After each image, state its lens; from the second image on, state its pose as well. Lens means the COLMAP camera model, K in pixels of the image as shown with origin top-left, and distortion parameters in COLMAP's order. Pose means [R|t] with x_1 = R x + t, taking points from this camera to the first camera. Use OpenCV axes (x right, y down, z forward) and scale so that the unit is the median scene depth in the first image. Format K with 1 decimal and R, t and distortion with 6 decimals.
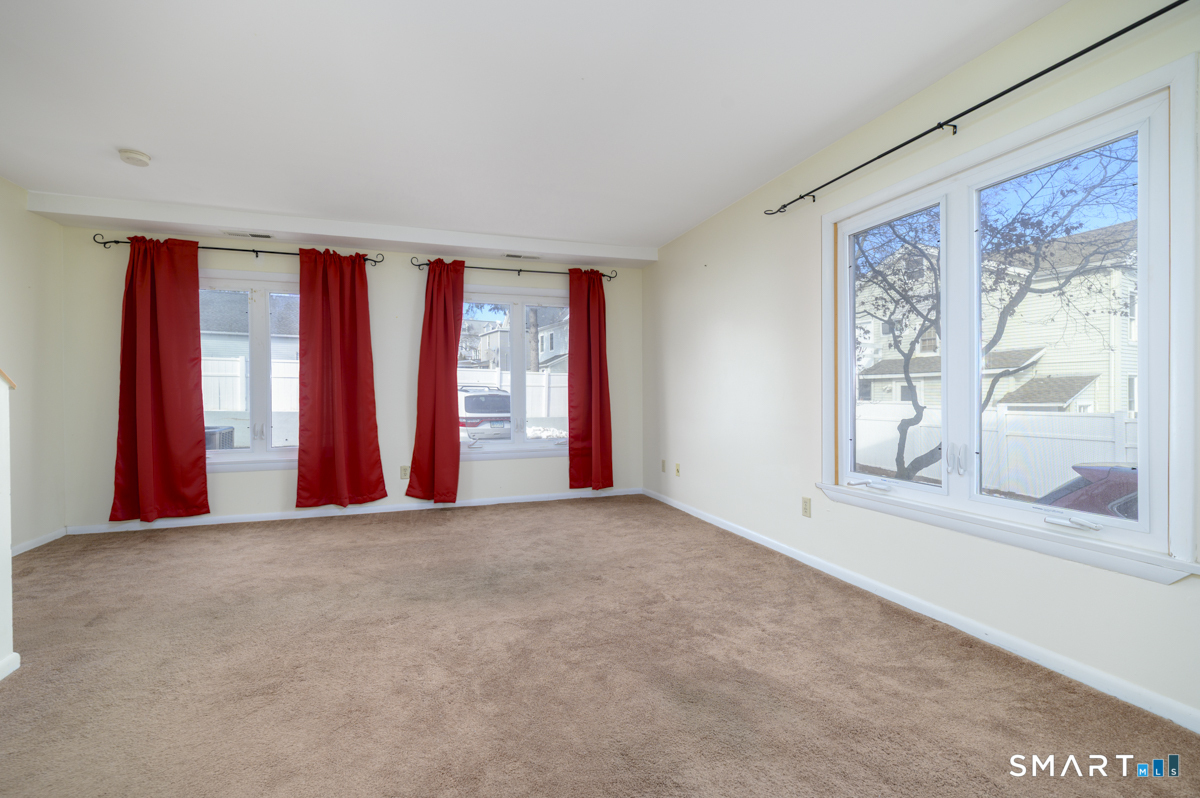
lens RADIAL K [[524.0, 0, 591.8], [0, 524.0, 396.9], [0, 0, 1]] dist [0.000011, -0.001499]
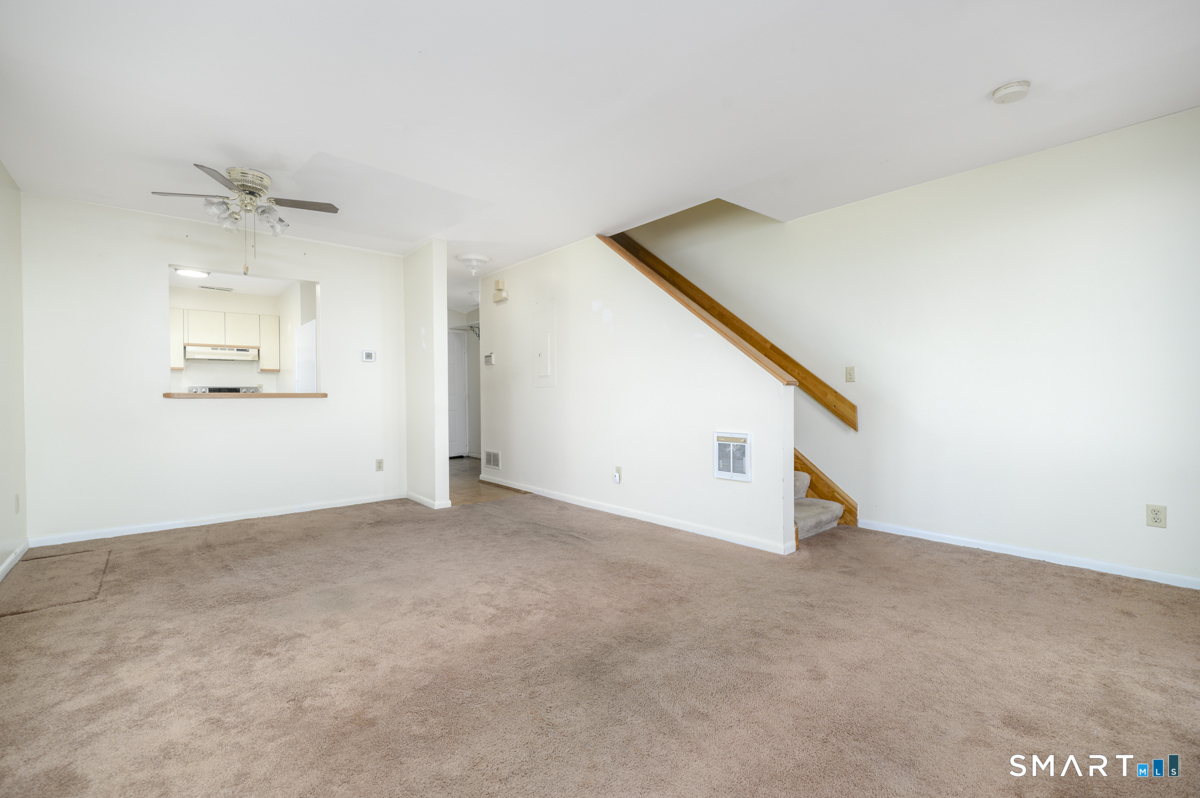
lens RADIAL K [[524.0, 0, 603.8], [0, 524.0, 399.4], [0, 0, 1]] dist [0.000011, -0.001499]
pose [[-0.924729, 0.012827, -0.380410, 0.018490], [0.010039, 0.999906, 0.009311, 0.005007], [0.380494, 0.004791, -0.924771, 1.108231]]
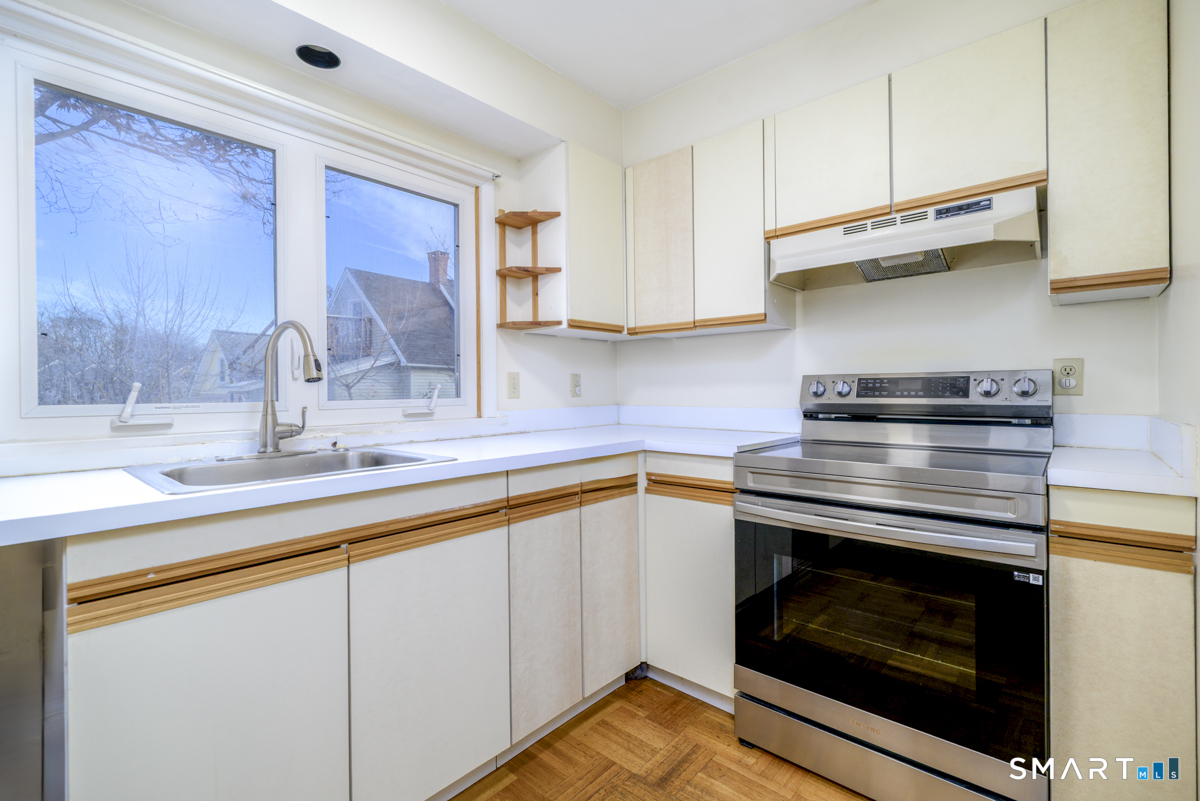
lens RADIAL K [[524.0, 0, 605.2], [0, 524.0, 391.6], [0, 0, 1]] dist [0.000011, -0.001499]
pose [[-0.496516, -0.002236, 0.868025, 0.250661], [0.007235, 0.999951, 0.006714, -0.023226], [-0.867997, 0.009613, -0.496476, -0.478092]]
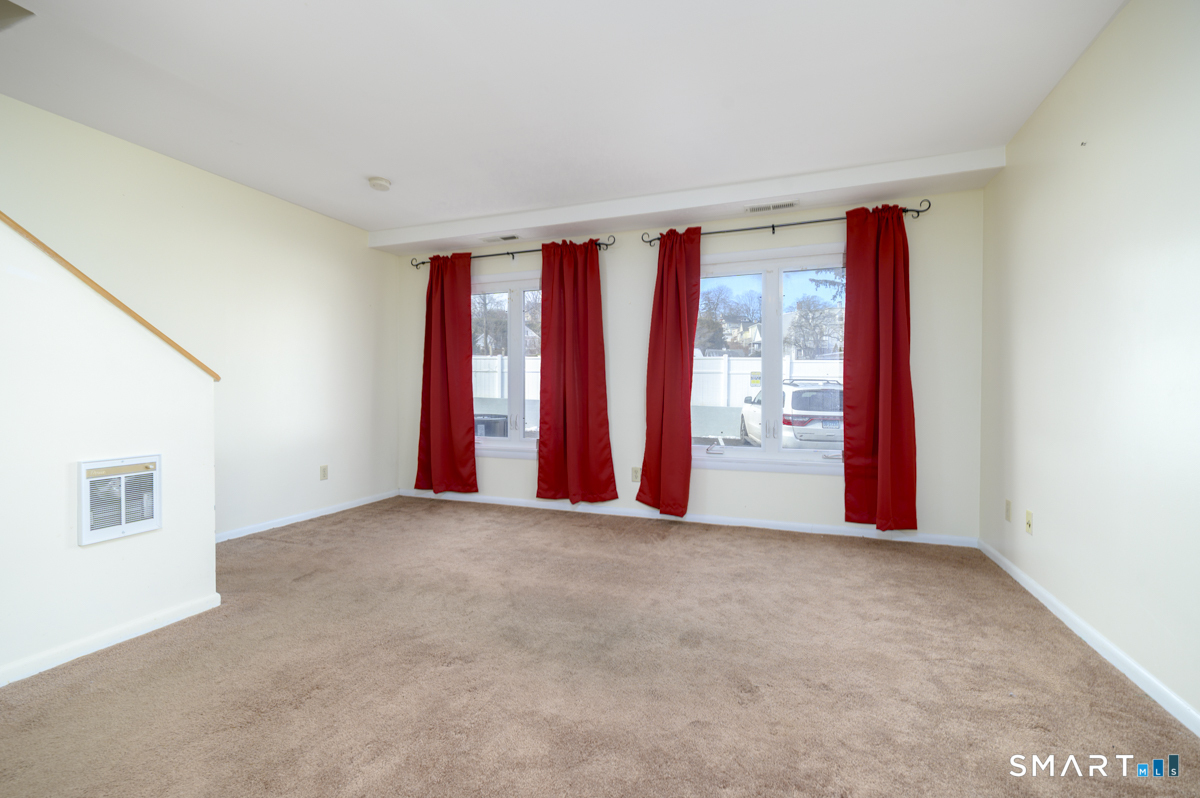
lens RADIAL K [[524.0, 0, 592.3], [0, 524.0, 395.8], [0, 0, 1]] dist [0.000011, -0.001499]
pose [[0.771061, 0.014226, -0.636602, 0.179781], [-0.008764, 0.999893, 0.011729, -0.001457], [0.636701, -0.003464, 0.771103, 0.292397]]
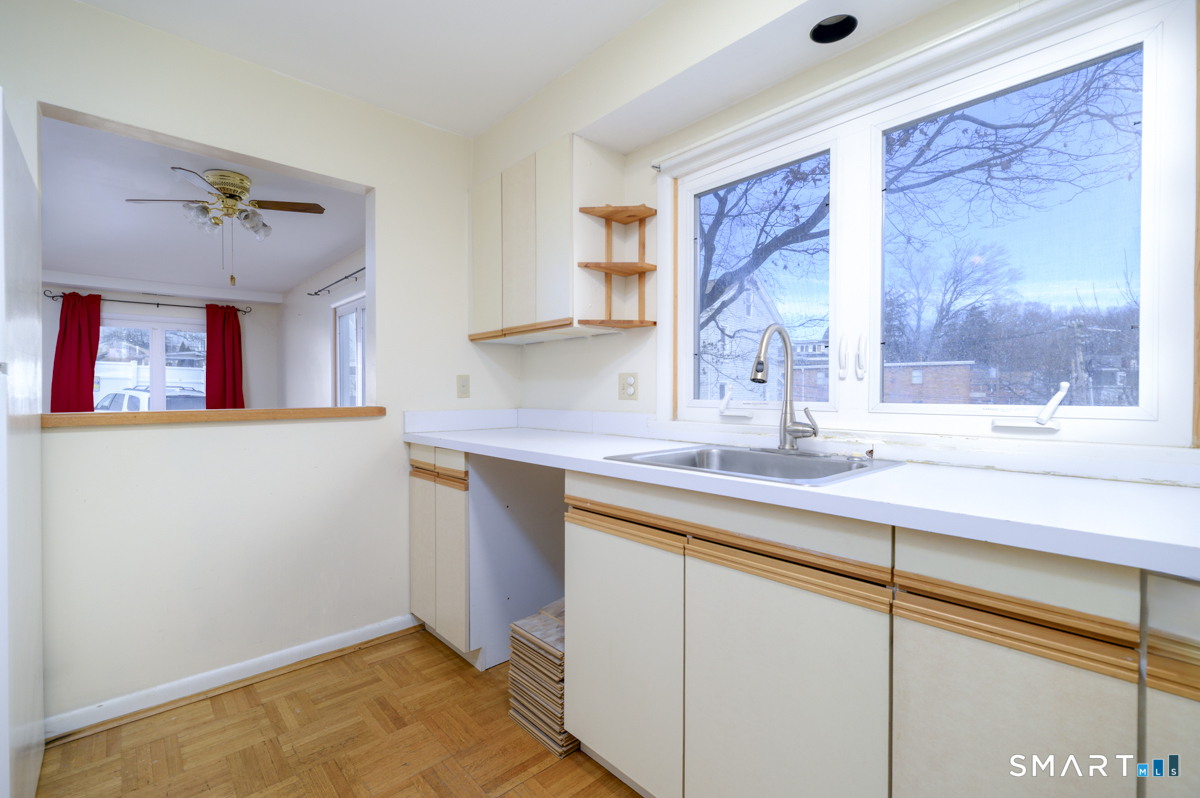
lens RADIAL K [[524.0, 0, 597.5], [0, 524.0, 395.3], [0, 0, 1]] dist [0.000011, -0.001499]
pose [[0.915292, -0.000046, 0.402791, 0.408923], [-0.000802, 0.999998, 0.001937, -0.020157], [-0.402790, -0.002096, 0.915290, -0.766013]]
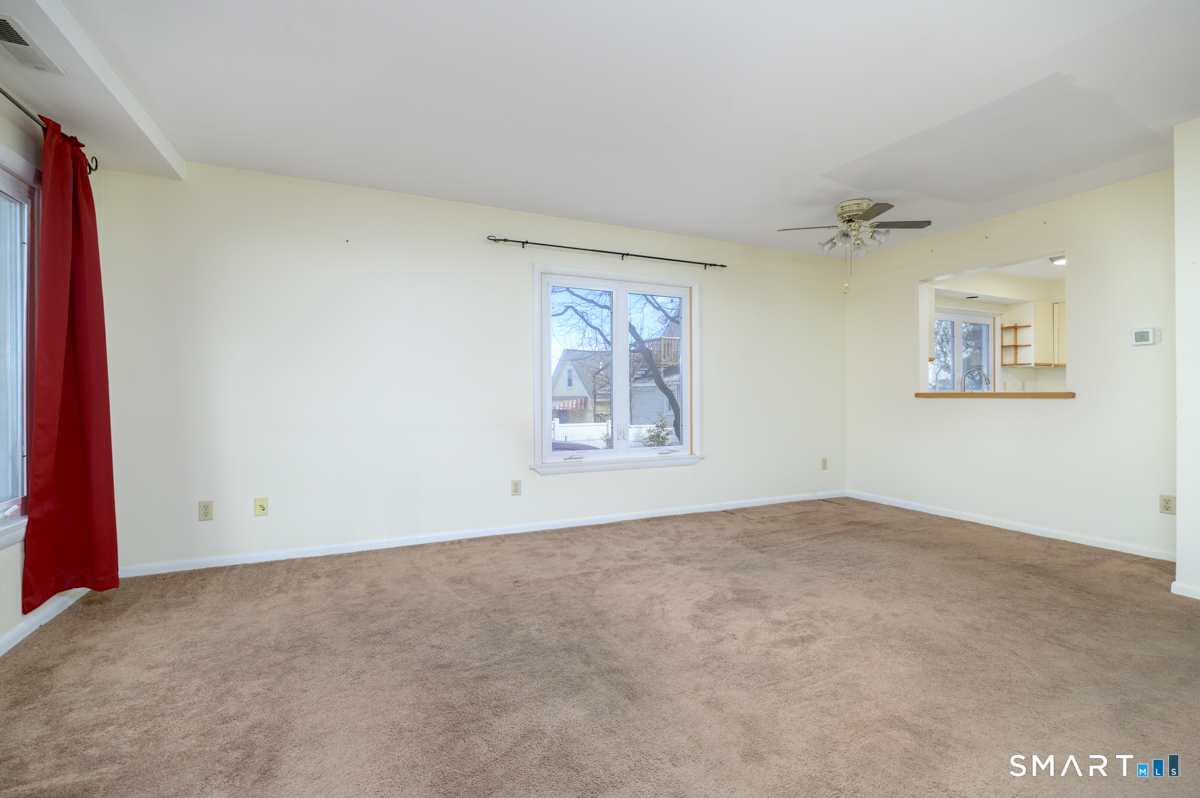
lens RADIAL K [[524.0, 0, 594.0], [0, 524.0, 396.6], [0, 0, 1]] dist [0.000011, -0.001499]
pose [[-0.097012, 0.007210, 0.995257, -0.652779], [0.008700, 0.999942, -0.006396, 0.001441], [-0.995245, 0.008038, -0.097069, 0.714849]]
